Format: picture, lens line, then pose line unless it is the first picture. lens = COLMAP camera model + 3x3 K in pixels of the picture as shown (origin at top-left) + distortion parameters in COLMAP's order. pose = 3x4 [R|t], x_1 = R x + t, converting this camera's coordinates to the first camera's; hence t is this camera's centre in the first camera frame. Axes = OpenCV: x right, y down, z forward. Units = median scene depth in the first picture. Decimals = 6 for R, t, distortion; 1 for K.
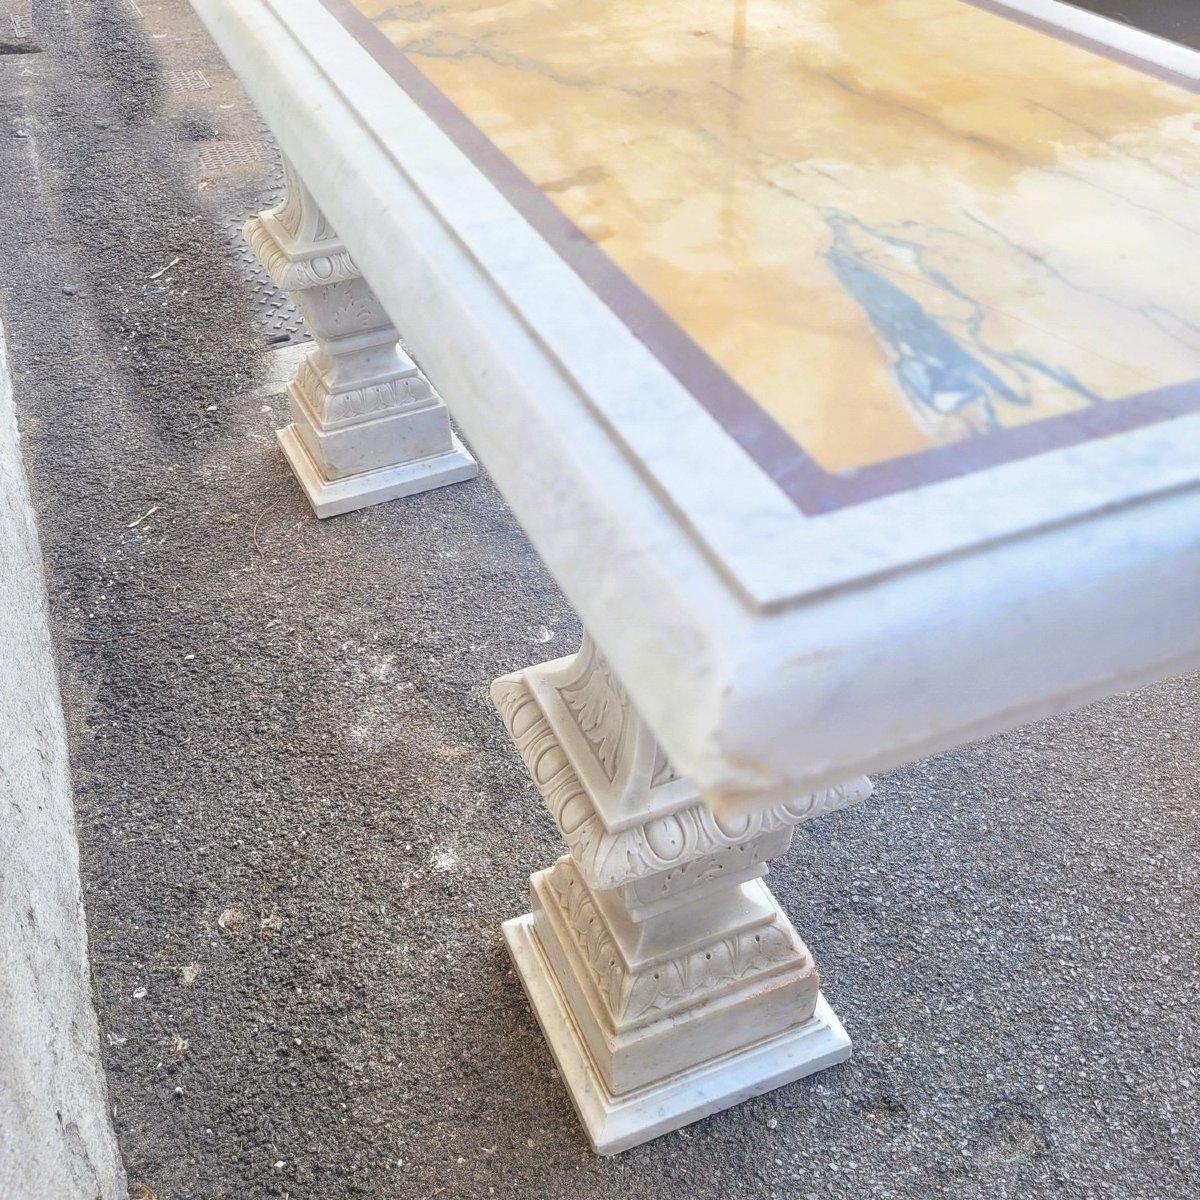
lens RADIAL K [[1301.7, 0, 600.0], [0, 1301.7, 600.0], [0, 0, 1]] dist [0.020660, -0.029227]
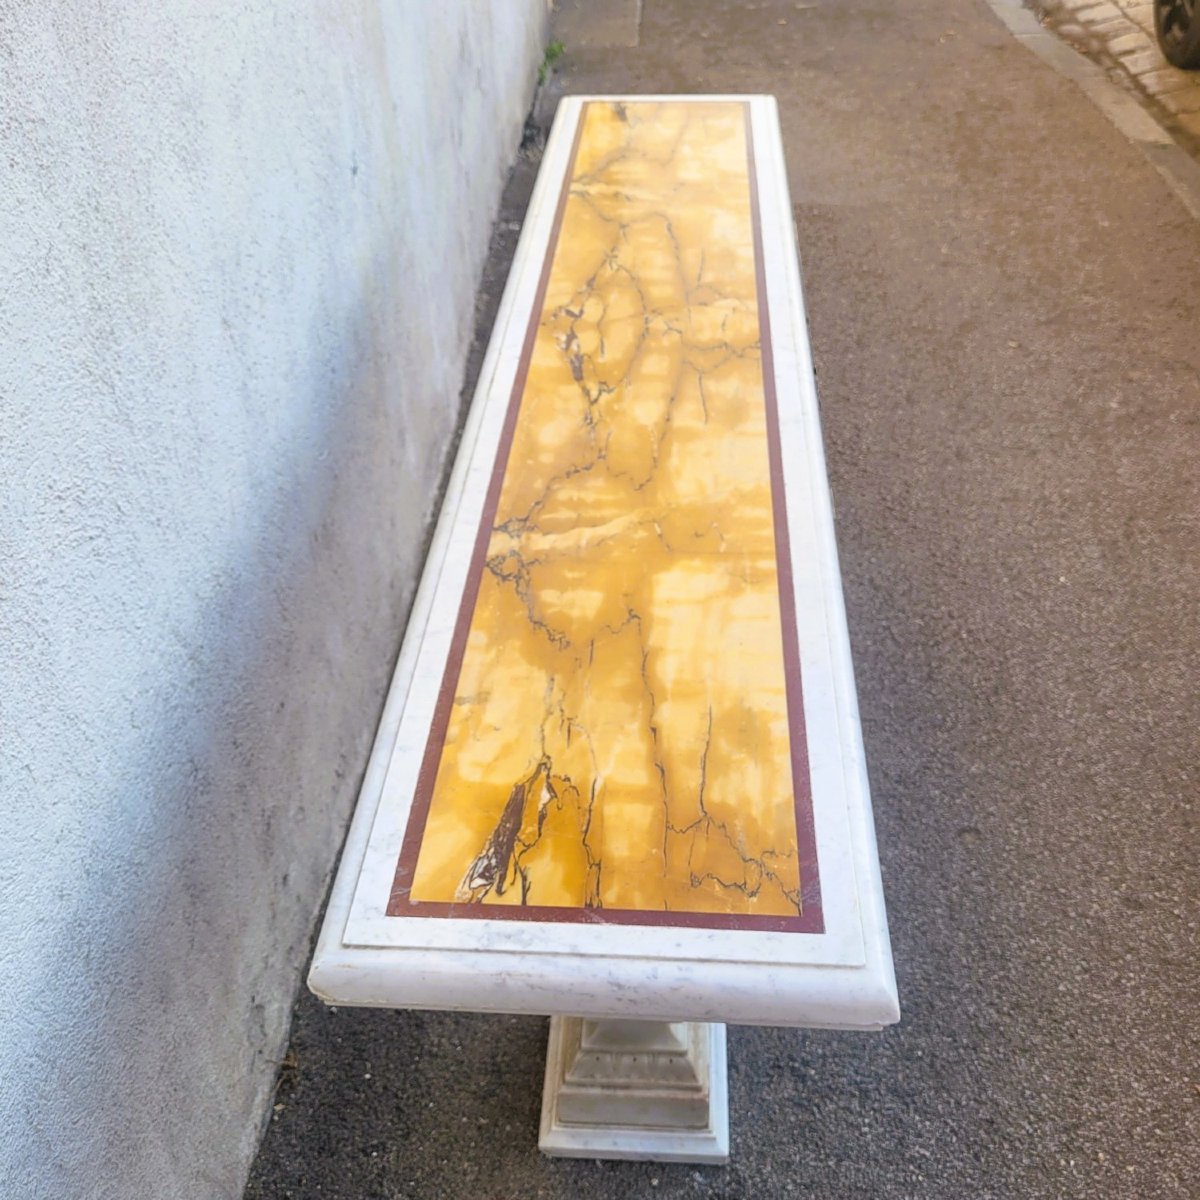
lens RADIAL K [[1283.9, 0, 600.0], [0, 1283.9, 600.0], [0, 0, 1]] dist [0.002086, -0.034571]
pose [[0.900964, 0.275103, -0.335534, 0.412206], [-0.278838, 0.959585, 0.038033, -0.297942], [0.332436, 0.059294, 0.941260, -0.477209]]
